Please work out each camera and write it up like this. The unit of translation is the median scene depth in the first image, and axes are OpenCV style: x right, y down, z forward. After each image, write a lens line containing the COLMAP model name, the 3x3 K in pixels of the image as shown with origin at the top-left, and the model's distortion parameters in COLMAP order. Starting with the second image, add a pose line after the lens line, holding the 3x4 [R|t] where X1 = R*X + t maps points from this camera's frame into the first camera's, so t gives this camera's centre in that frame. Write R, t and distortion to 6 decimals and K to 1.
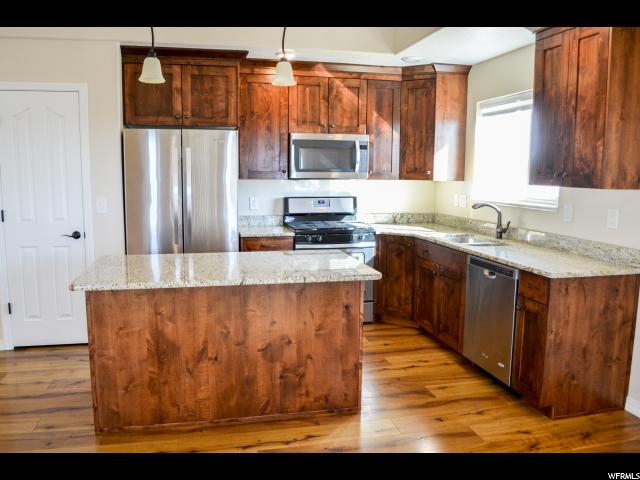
lens RADIAL K [[527.5, 0, 299.3], [0, 527.5, 240.3], [0, 0, 1]] dist [-0.077447, 0.008191]
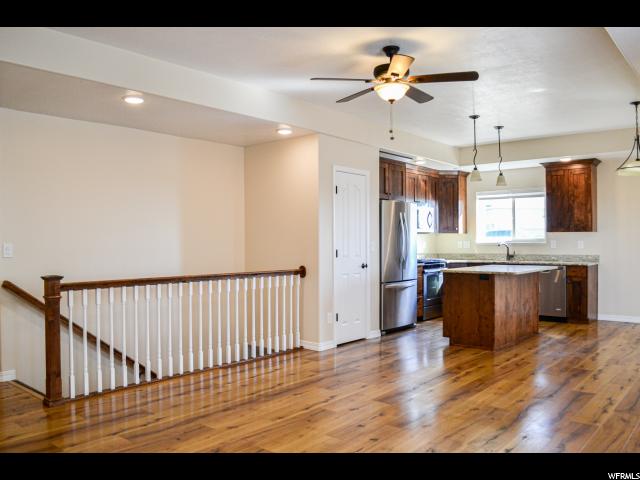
lens RADIAL K [[531.3, 0, 320.0], [0, 531.3, 240.0], [0, 0, 1]] dist [-0.061532, 0.002977]
pose [[0.792032, -0.007246, 0.610437, -2.021580], [0.089164, 0.990580, -0.103931, 0.090357], [-0.603934, 0.136746, 0.785216, -0.237603]]
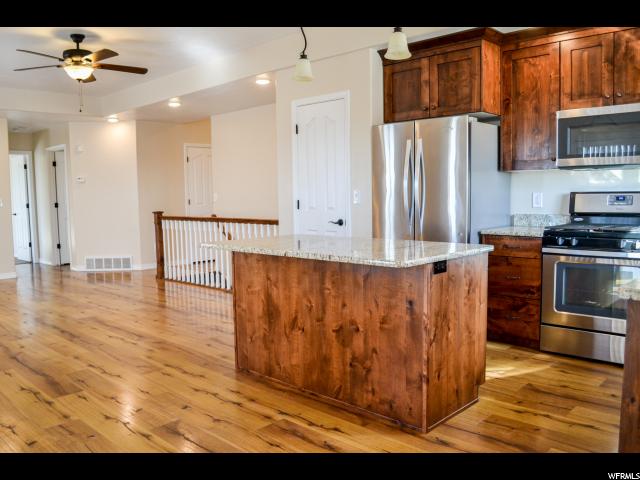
lens RADIAL K [[527.5, 0, 299.3], [0, 527.5, 240.3], [0, 0, 1]] dist [-0.077447, 0.008191]
pose [[0.550142, 0.059623, -0.832940, 0.675800], [-0.090489, 0.995831, 0.011517, 0.033019], [0.830154, 0.069036, 0.553244, 0.373458]]
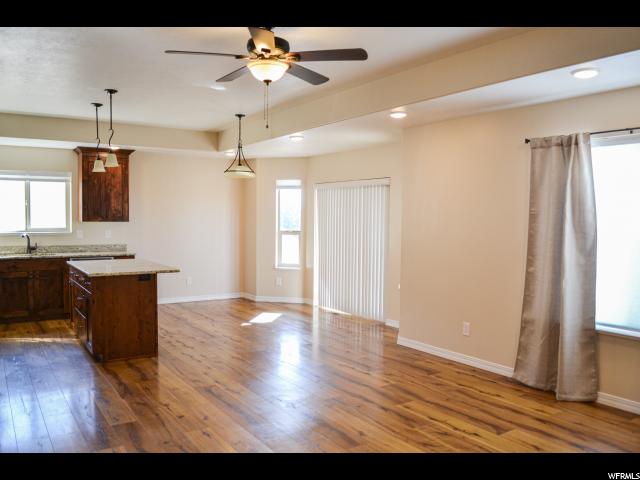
lens RADIAL K [[527.5, 0, 299.3], [0, 527.5, 240.3], [0, 0, 1]] dist [-0.077447, 0.008191]
pose [[-0.327721, -0.048864, 0.943510, -2.151459], [0.117537, 0.988794, 0.092035, -0.141755], [-0.937435, 0.141060, -0.318306, 0.988048]]
